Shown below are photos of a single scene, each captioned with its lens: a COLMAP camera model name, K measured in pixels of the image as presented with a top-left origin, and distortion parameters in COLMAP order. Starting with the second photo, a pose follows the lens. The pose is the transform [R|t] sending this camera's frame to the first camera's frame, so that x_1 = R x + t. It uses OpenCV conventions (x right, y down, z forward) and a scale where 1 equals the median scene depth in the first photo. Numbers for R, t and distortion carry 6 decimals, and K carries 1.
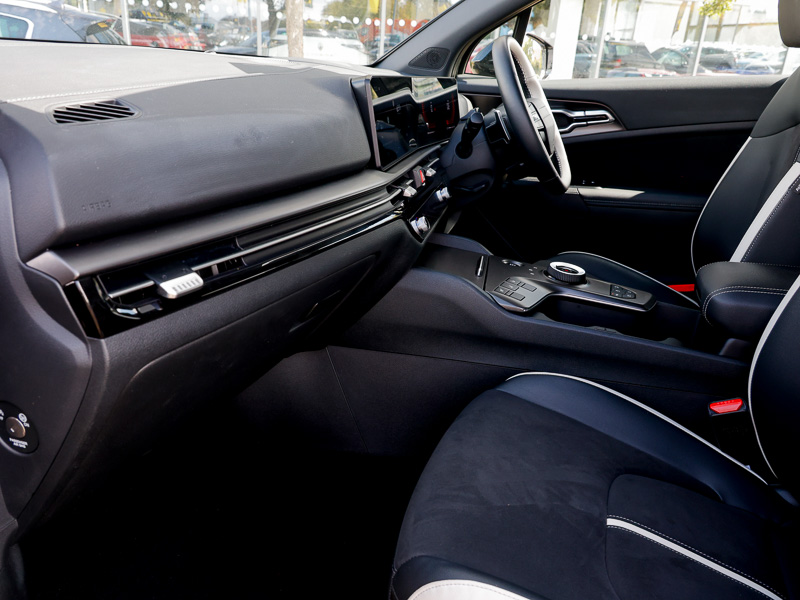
lens RADIAL K [[616.2, 0, 399.8], [0, 616.2, 299.2], [0, 0, 1]] dist [0.002523, 0.005680]
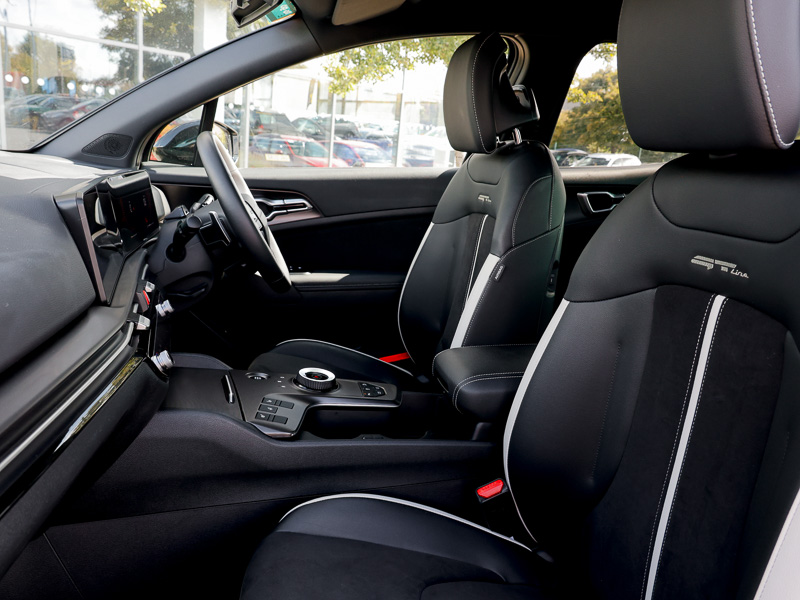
lens RADIAL K [[616.2, 0, 399.4], [0, 616.2, 301.5], [0, 0, 1]] dist [0.002523, 0.005680]
pose [[0.859210, -0.104752, 0.500784, -0.081086], [0.148548, 0.987727, -0.048259, -0.087761], [-0.489583, 0.115856, 0.864226, 0.077923]]
